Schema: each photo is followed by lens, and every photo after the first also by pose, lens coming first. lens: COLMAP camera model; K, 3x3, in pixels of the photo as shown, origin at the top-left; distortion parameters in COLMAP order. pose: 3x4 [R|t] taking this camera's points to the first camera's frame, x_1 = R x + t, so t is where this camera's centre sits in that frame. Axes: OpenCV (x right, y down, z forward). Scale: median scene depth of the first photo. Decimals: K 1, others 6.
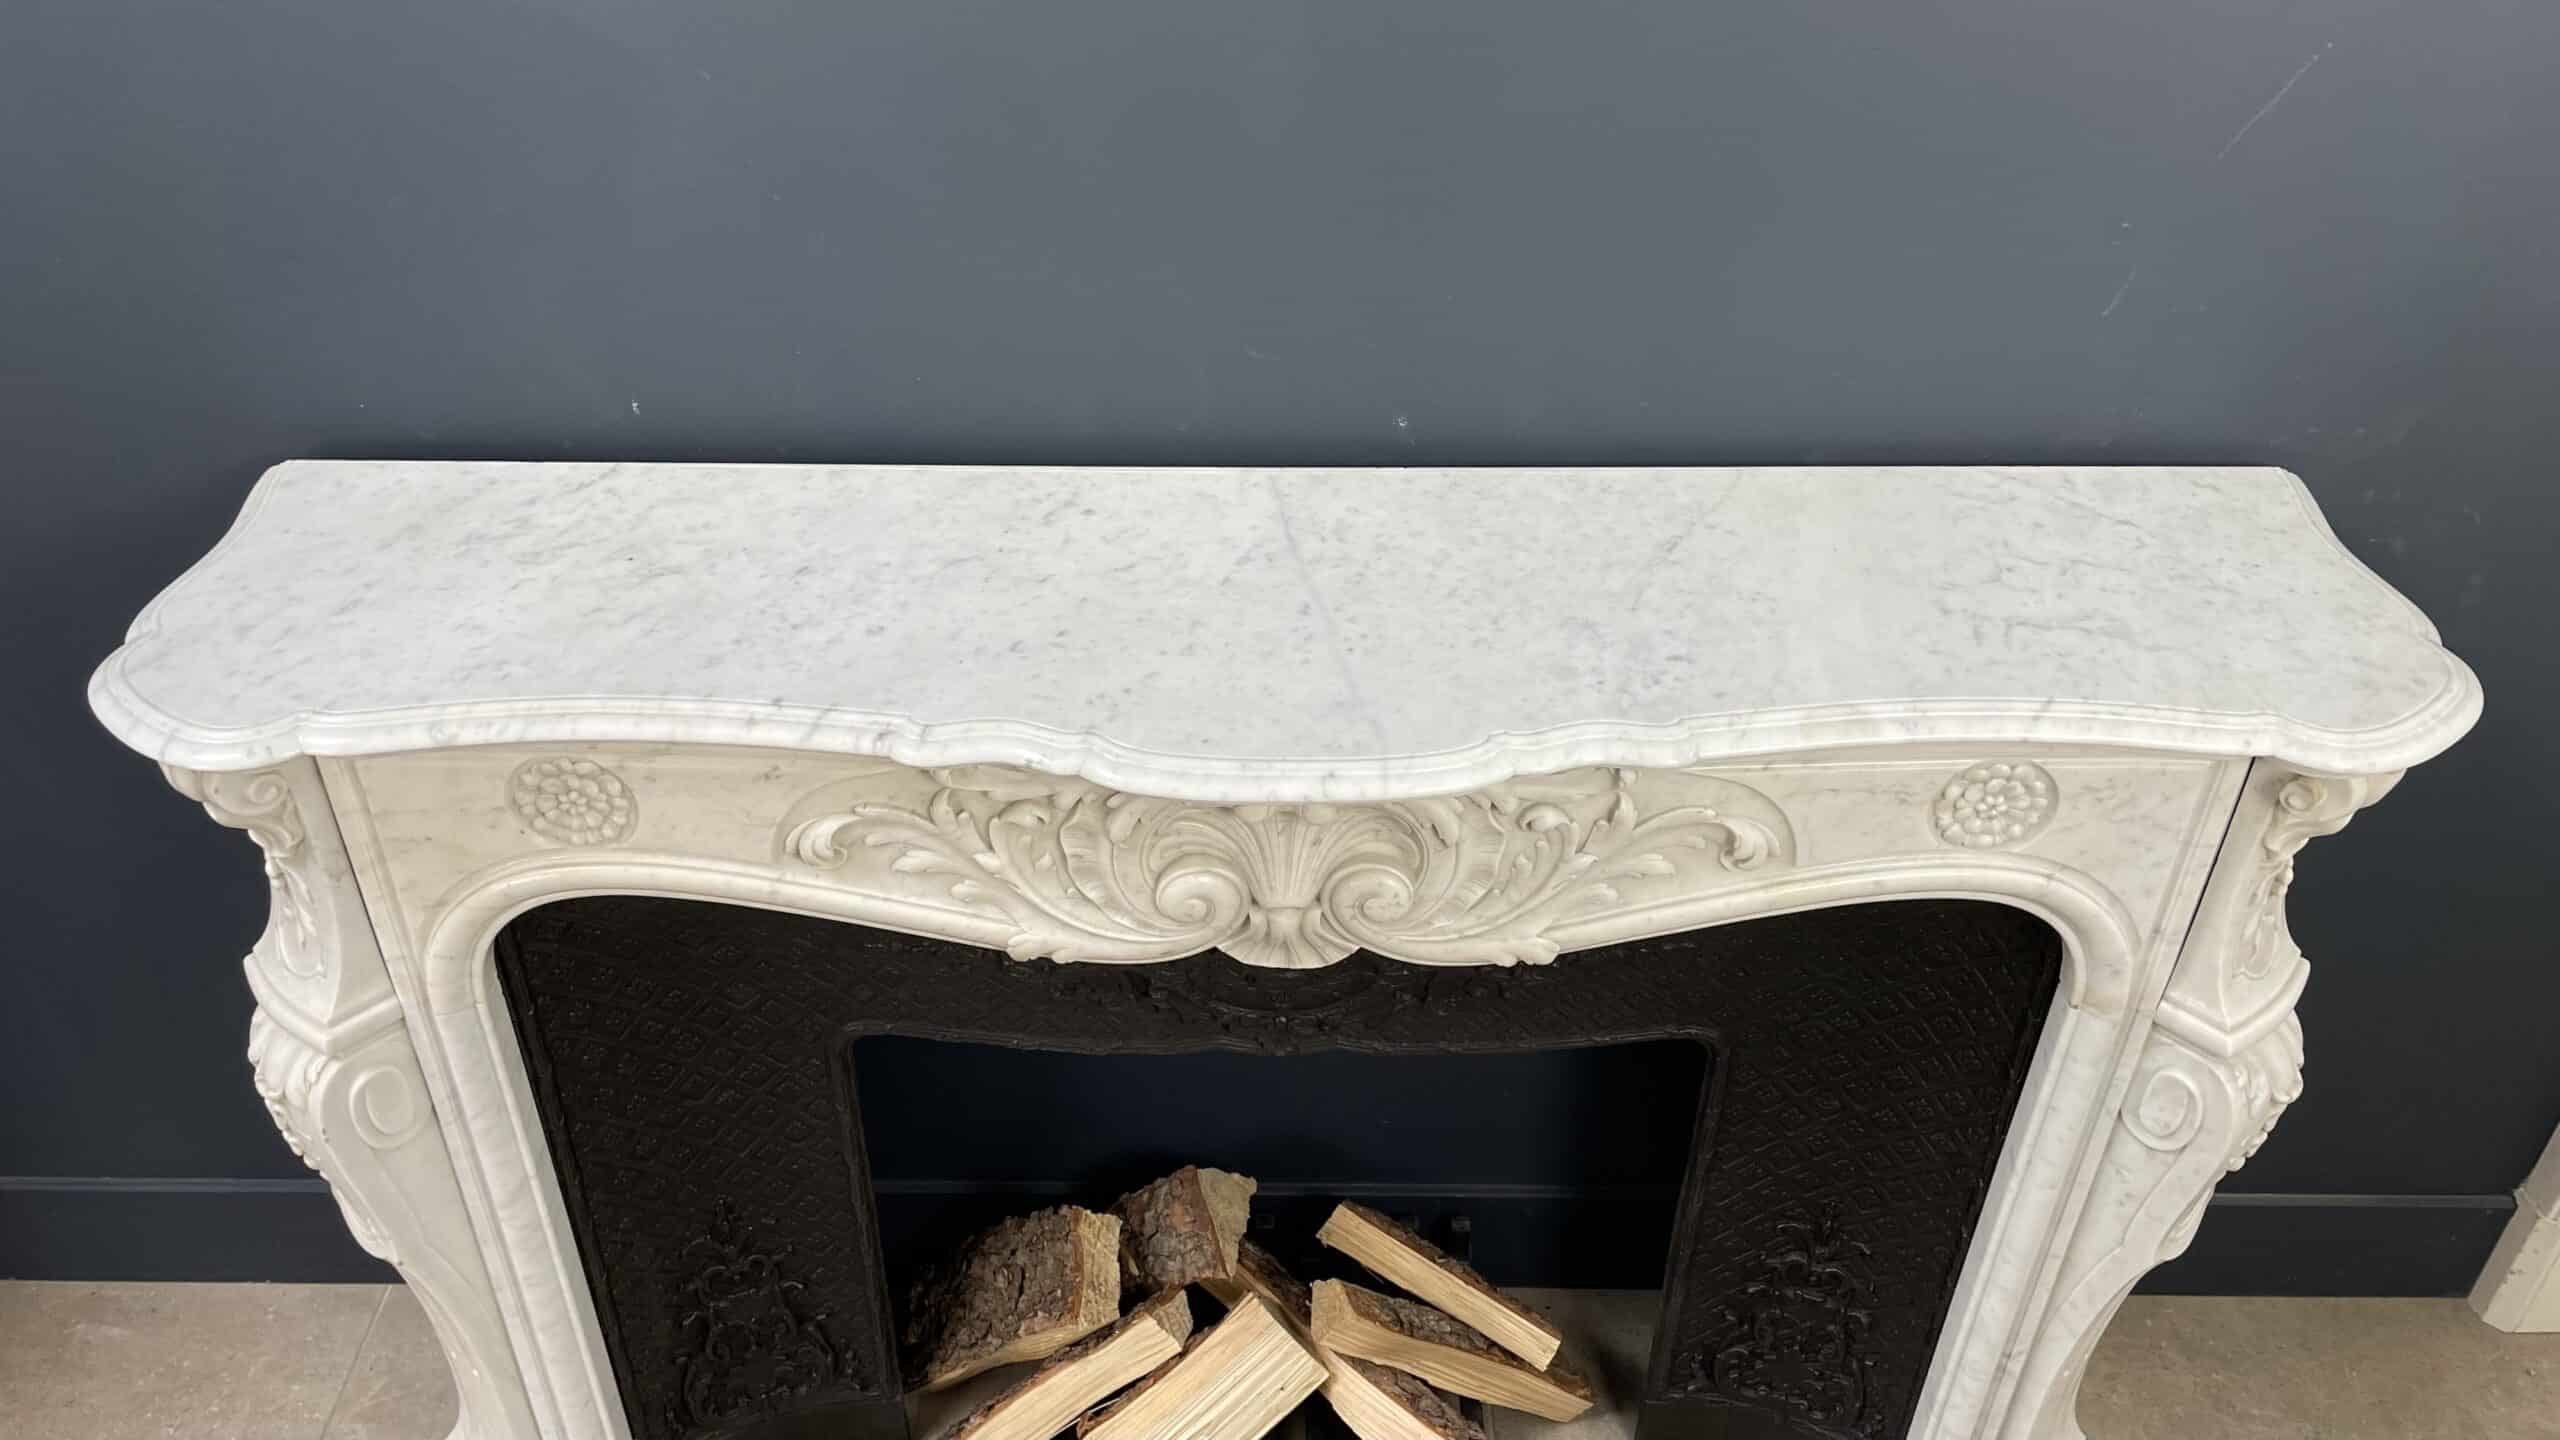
lens RADIAL K [[1963.5, 0, 1290.0], [0, 1963.5, 685.1], [0, 0, 1]] dist [0.081677, -0.116740]
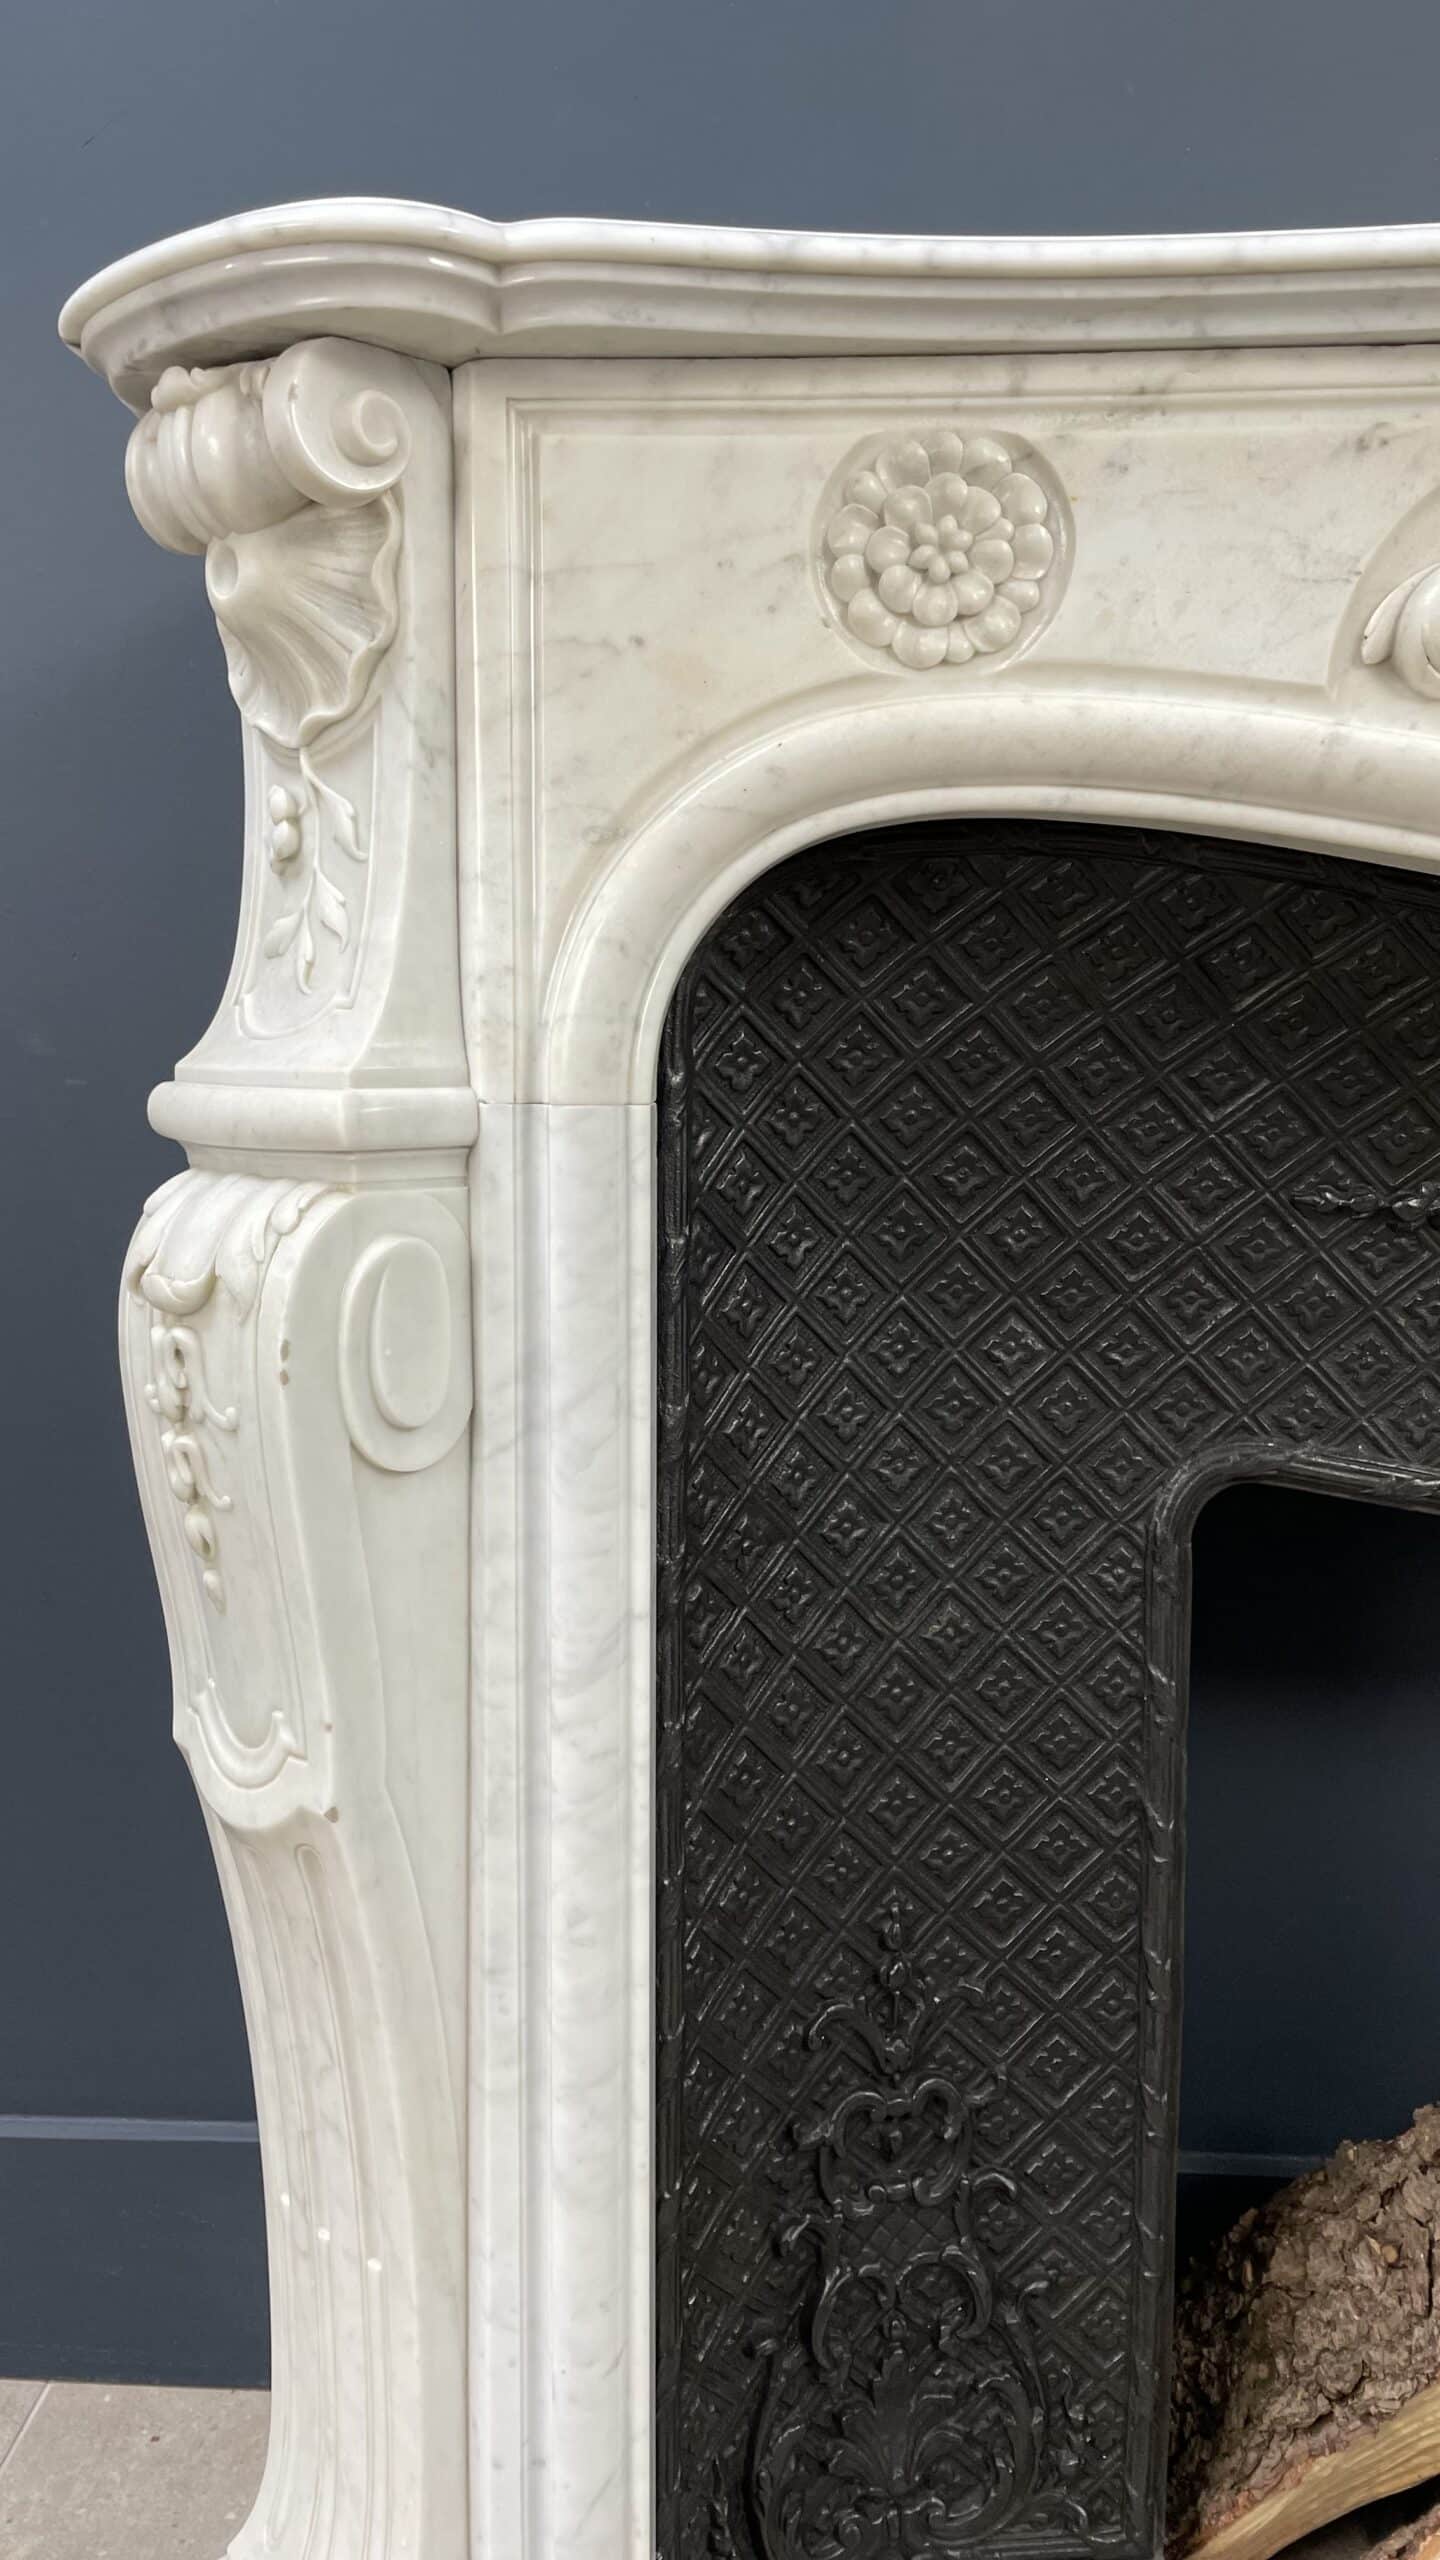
lens RADIAL K [[1963.5, 0, 726.0], [0, 1963.5, 1260.7], [0, 0, 1]] dist [0.081677, -0.116740]
pose [[0.998805, -0.003034, -0.048783, -0.386944], [-0.020601, 0.878951, -0.476467, 0.448099], [0.044324, 0.476902, 0.877838, 0.637938]]
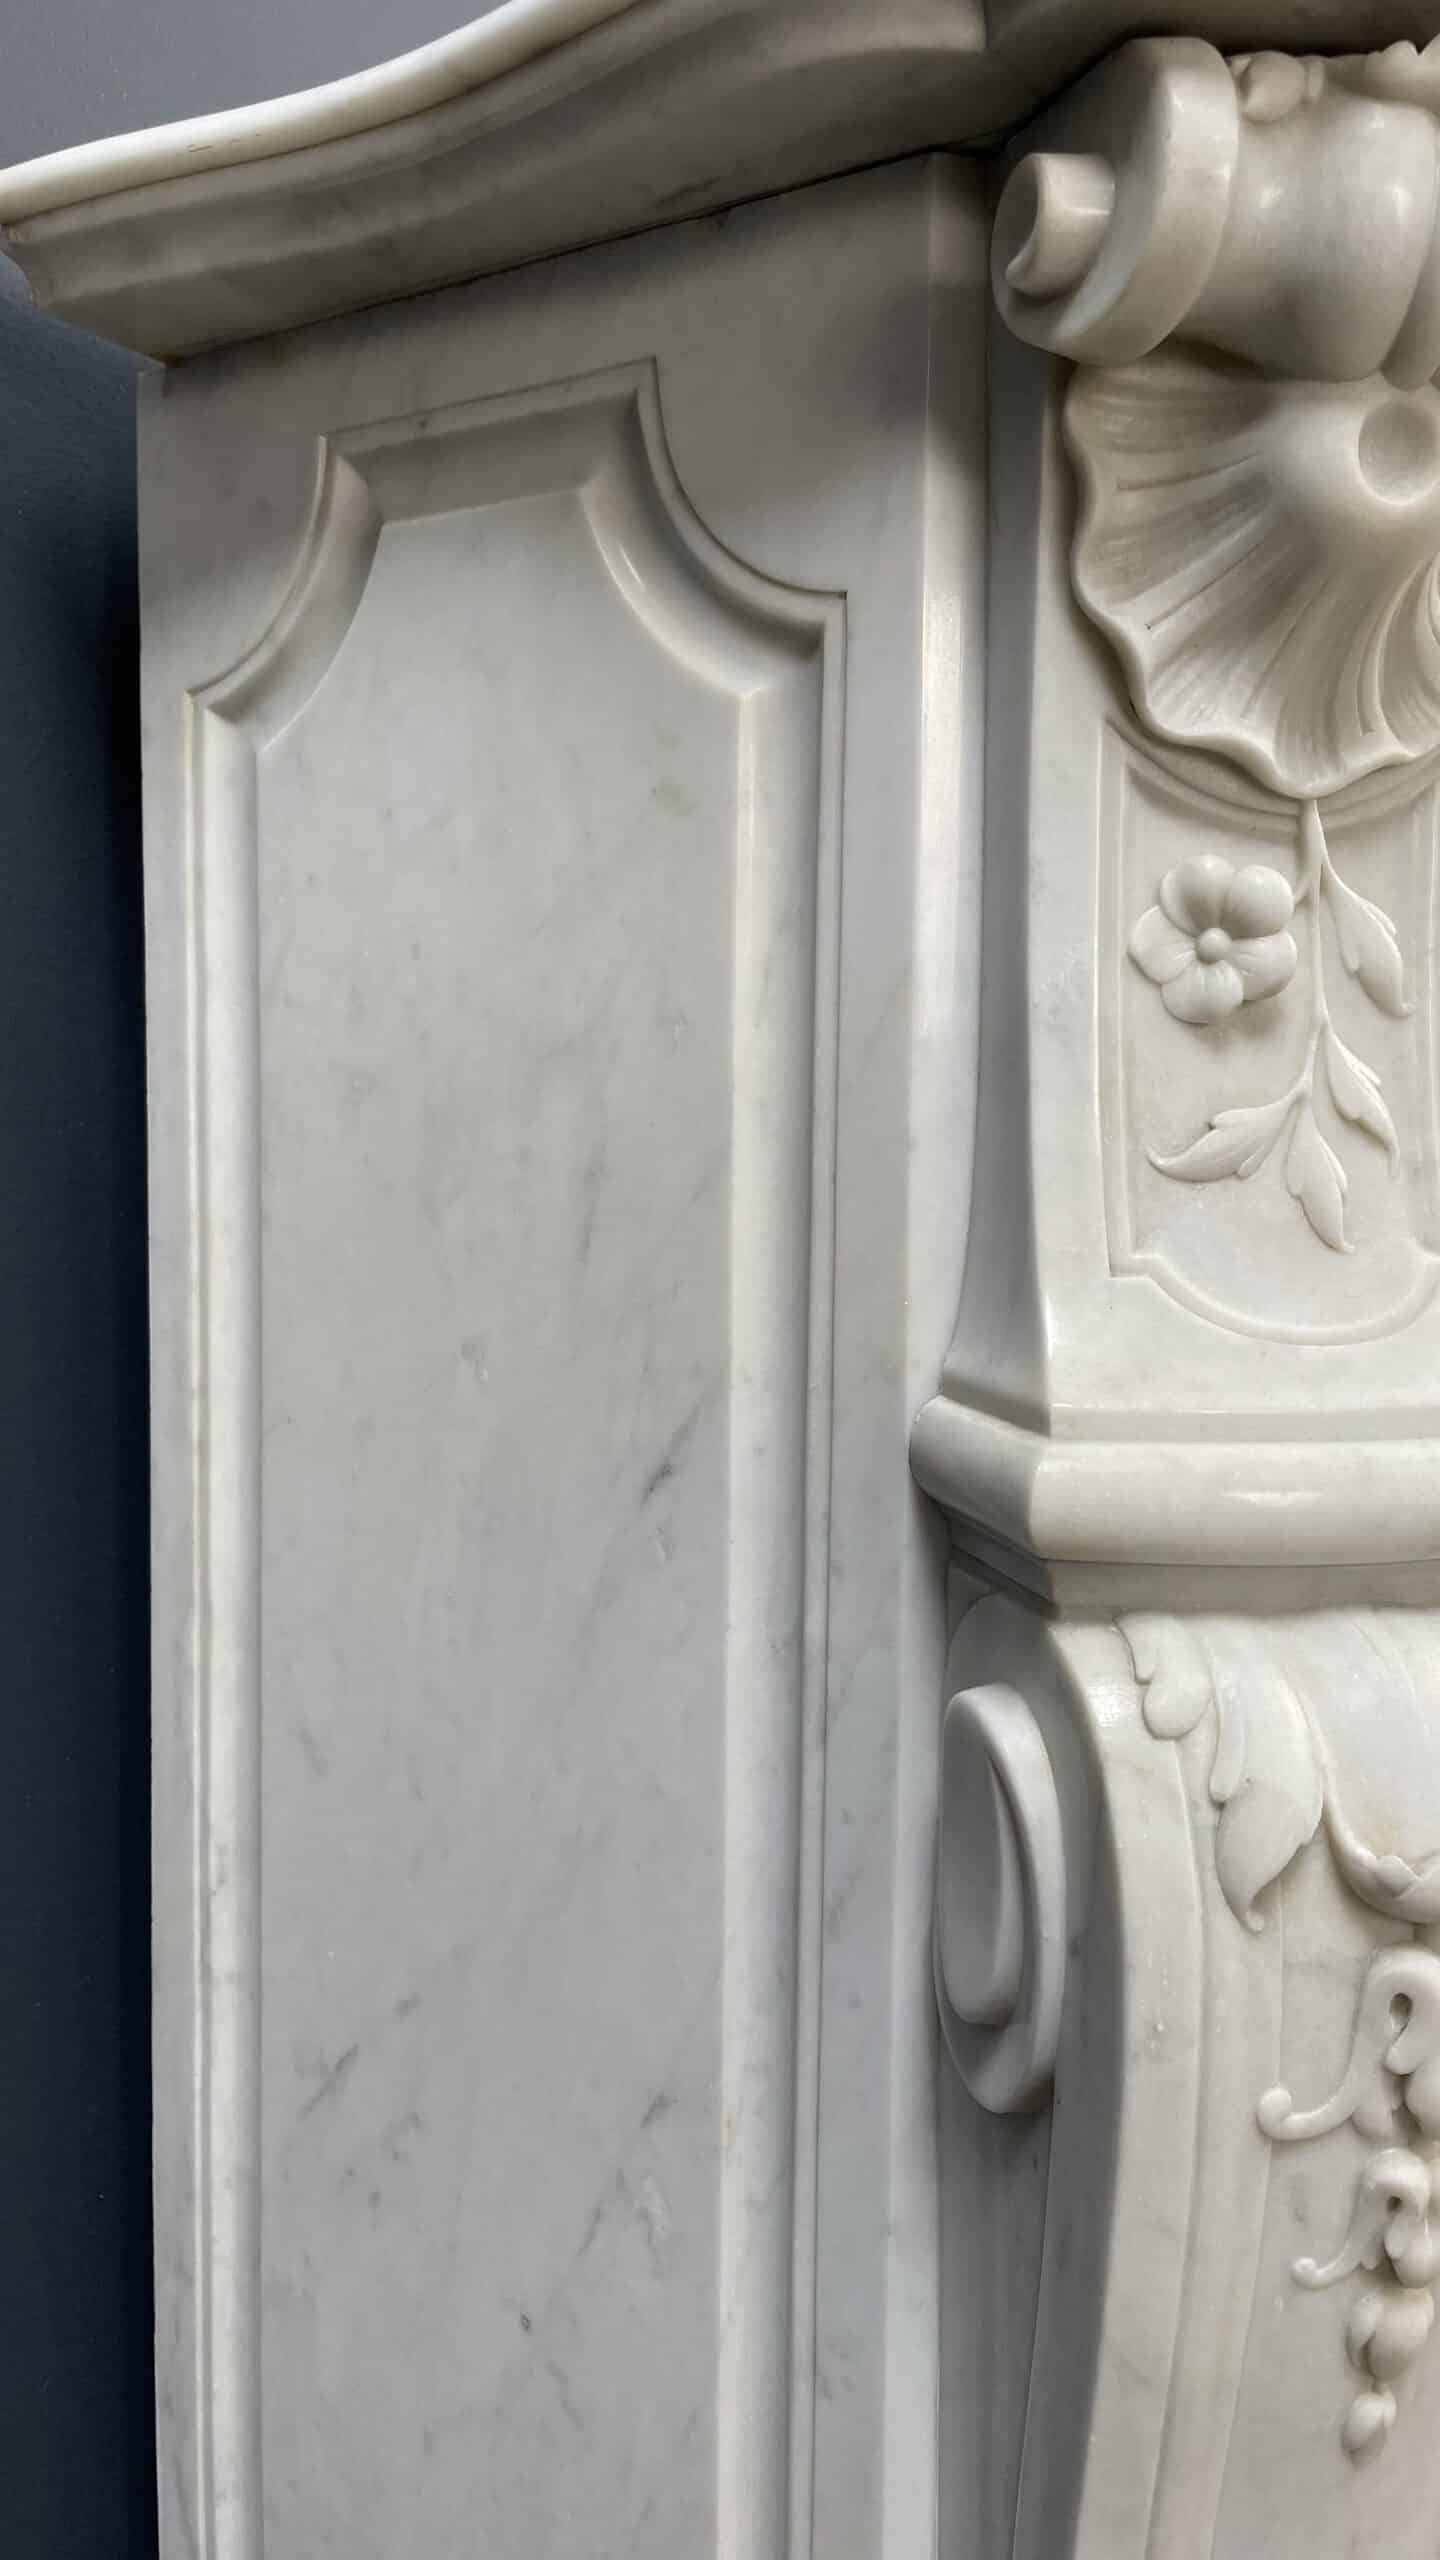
lens RADIAL K [[1963.5, 0, 711.0], [0, 1963.5, 1256.0], [0, 0, 1]] dist [0.081677, -0.116740]
pose [[0.538431, -0.077190, 0.839127, -0.807468], [0.477550, 0.848404, -0.228380, 0.164091], [-0.694290, 0.523691, 0.493669, 0.977579]]
